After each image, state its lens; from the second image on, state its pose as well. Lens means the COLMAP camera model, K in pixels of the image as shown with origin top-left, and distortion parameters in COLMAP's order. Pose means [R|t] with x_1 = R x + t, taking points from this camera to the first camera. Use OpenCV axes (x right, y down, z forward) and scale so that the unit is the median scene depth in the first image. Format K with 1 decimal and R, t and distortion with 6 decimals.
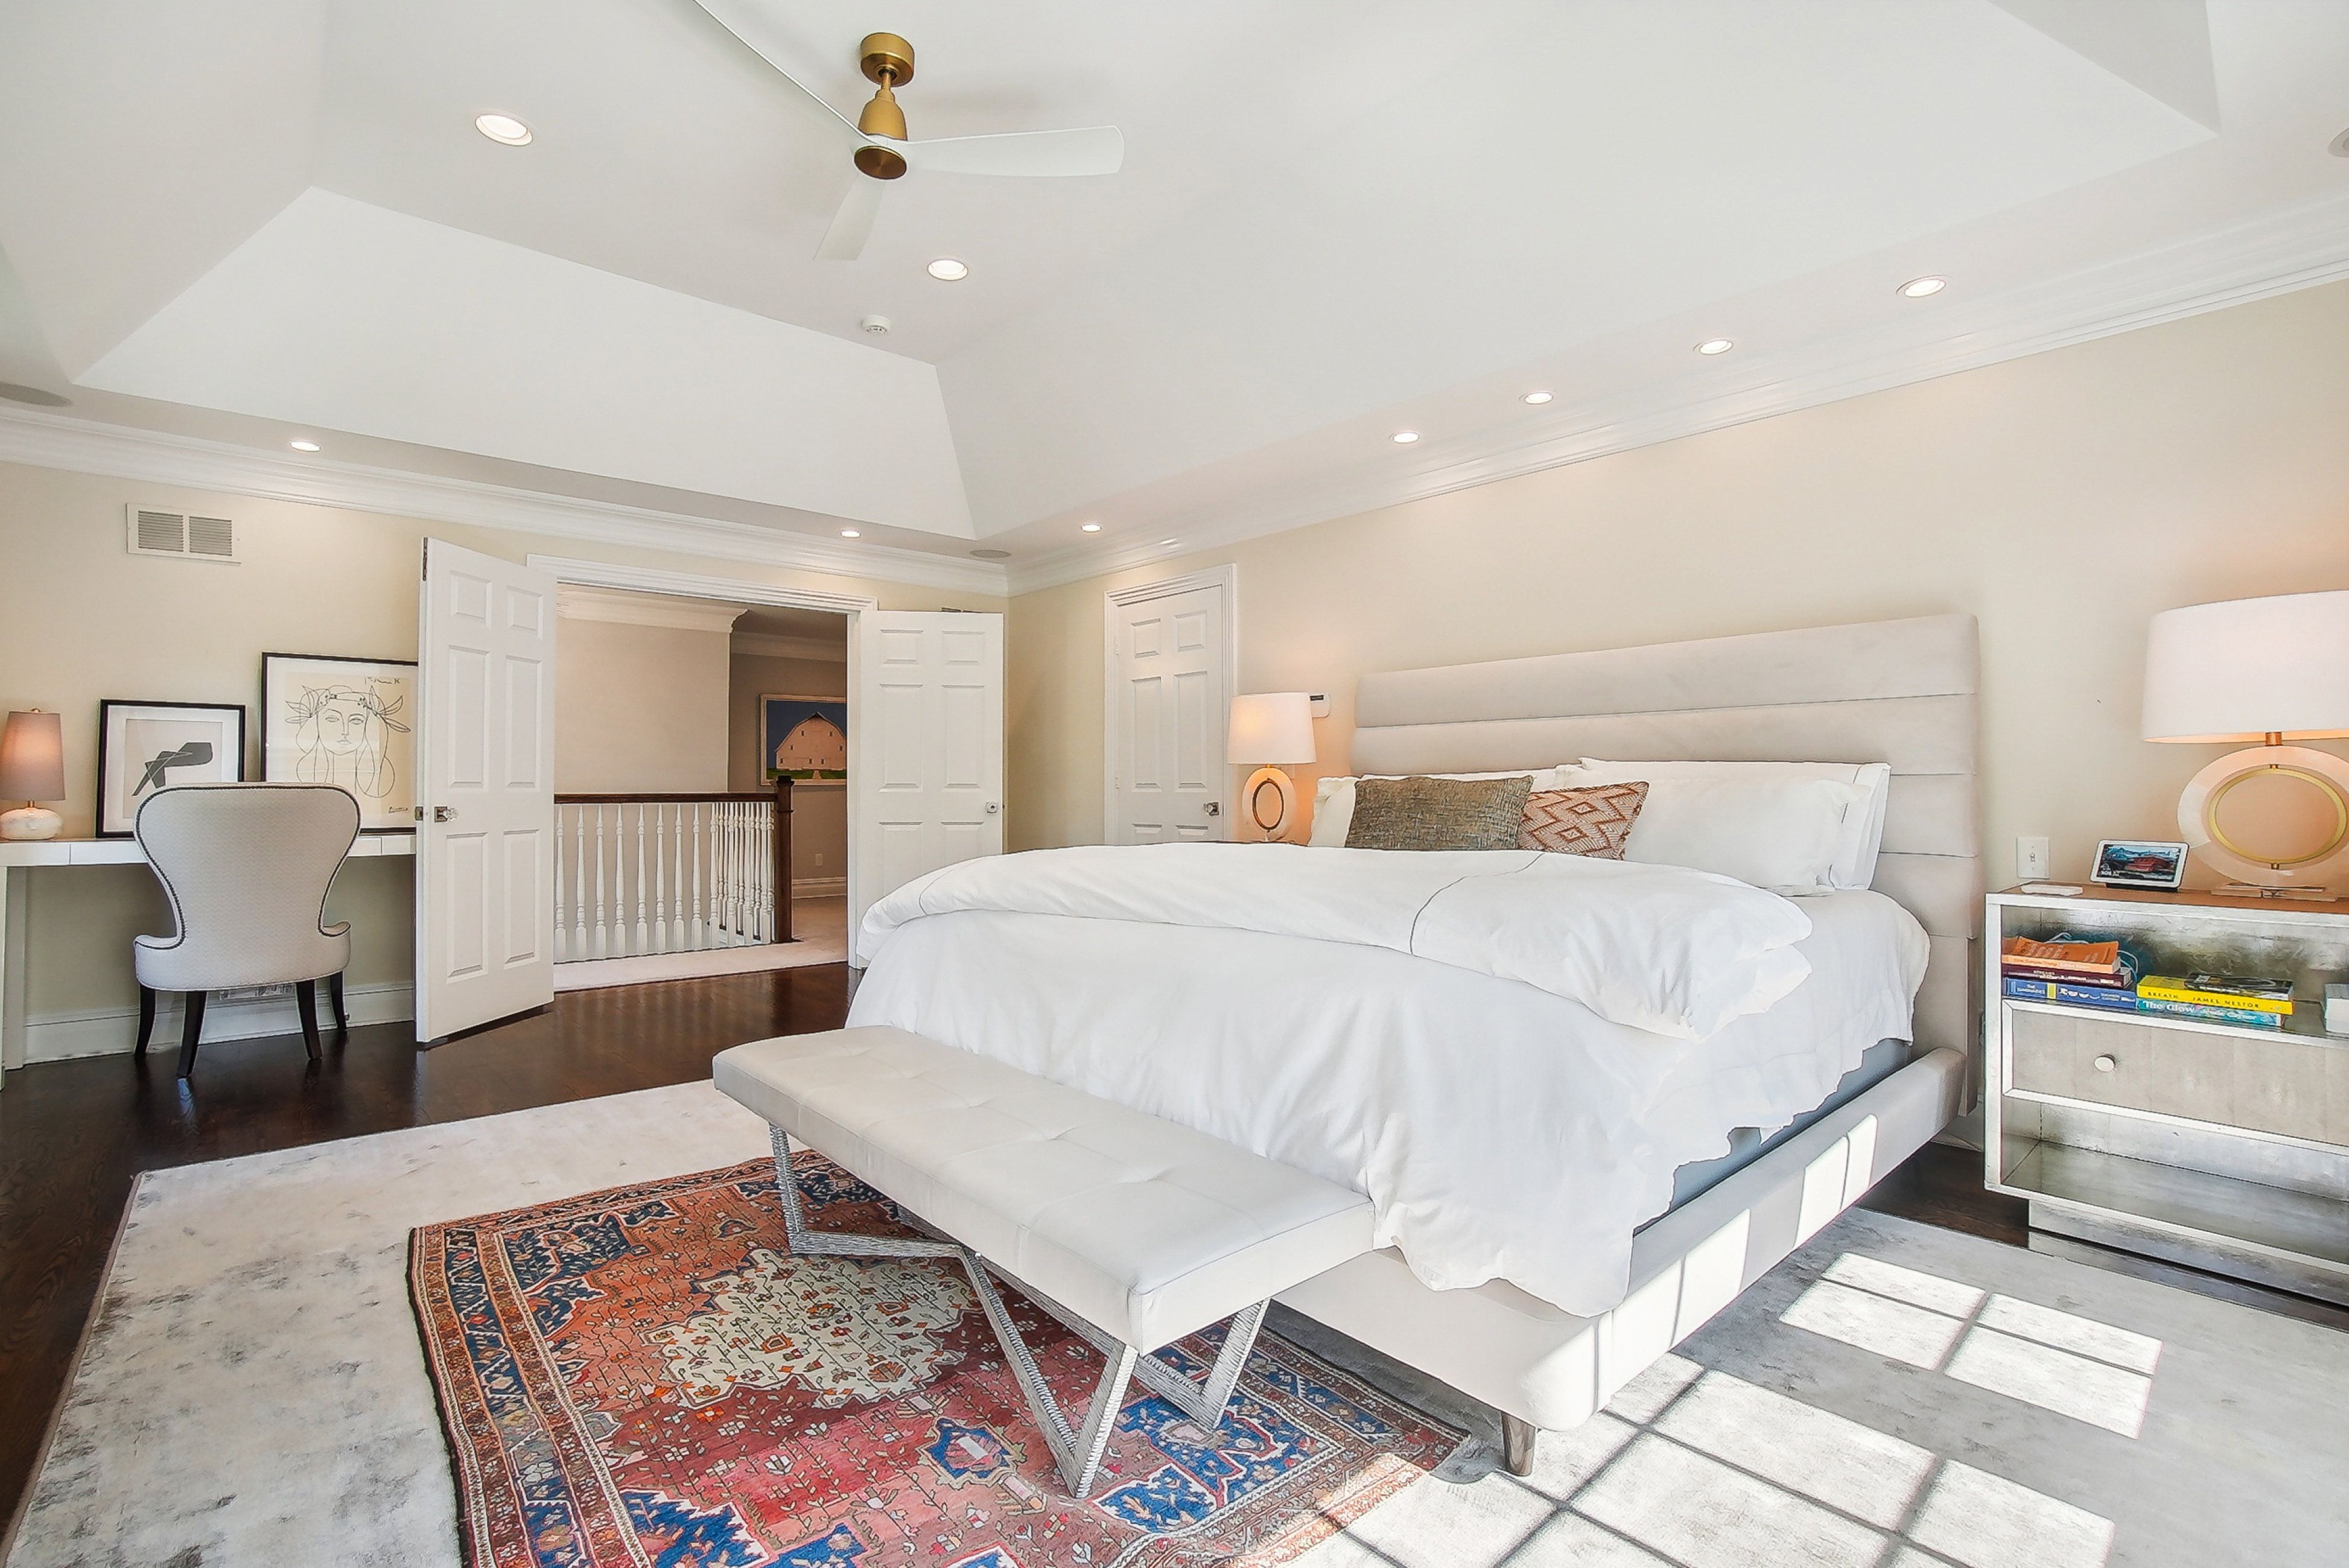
lens RADIAL K [[1040.4, 0, 1175.1], [0, 1040.4, 781.3], [0, 0, 1]] dist [-0.002240, -0.000011]
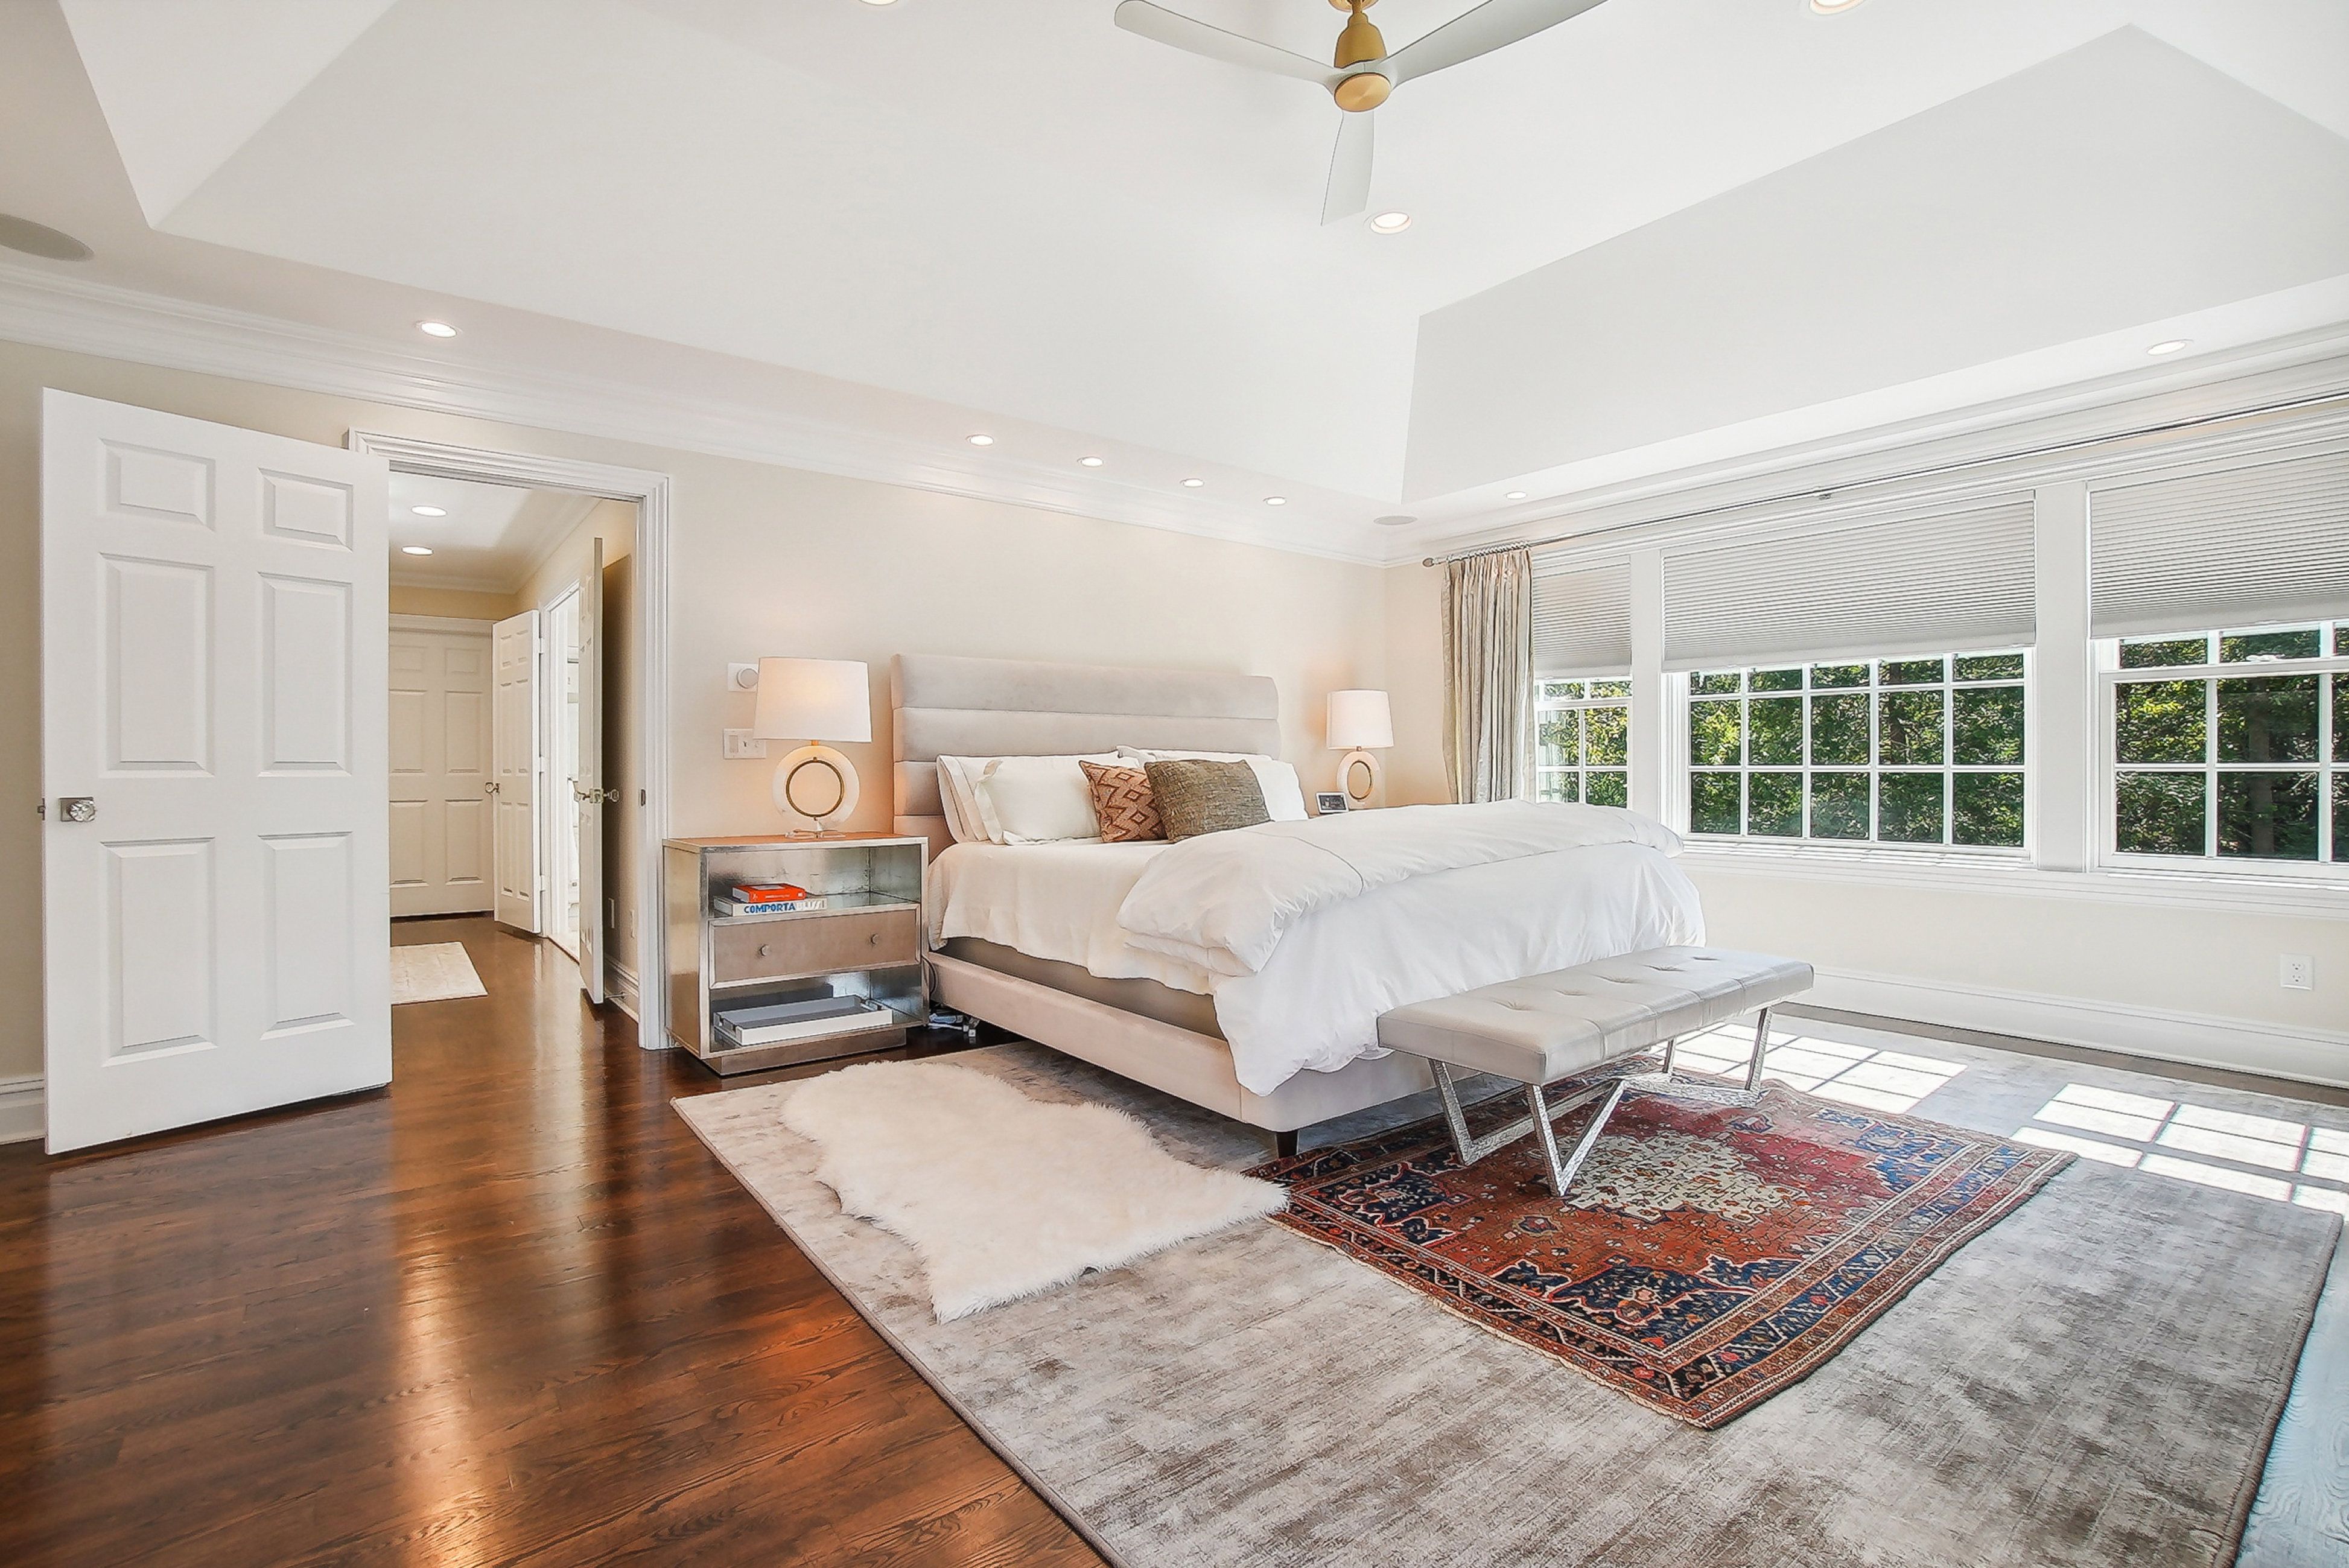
lens RADIAL K [[1040.4, 0, 1166.4], [0, 1040.4, 784.4], [0, 0, 1]] dist [-0.002240, -0.000011]
pose [[0.044171, -0.010462, 0.998969, -1.496651], [-0.016775, 0.999796, 0.011213, 0.030139], [-0.998883, -0.017253, 0.043986, 1.415930]]
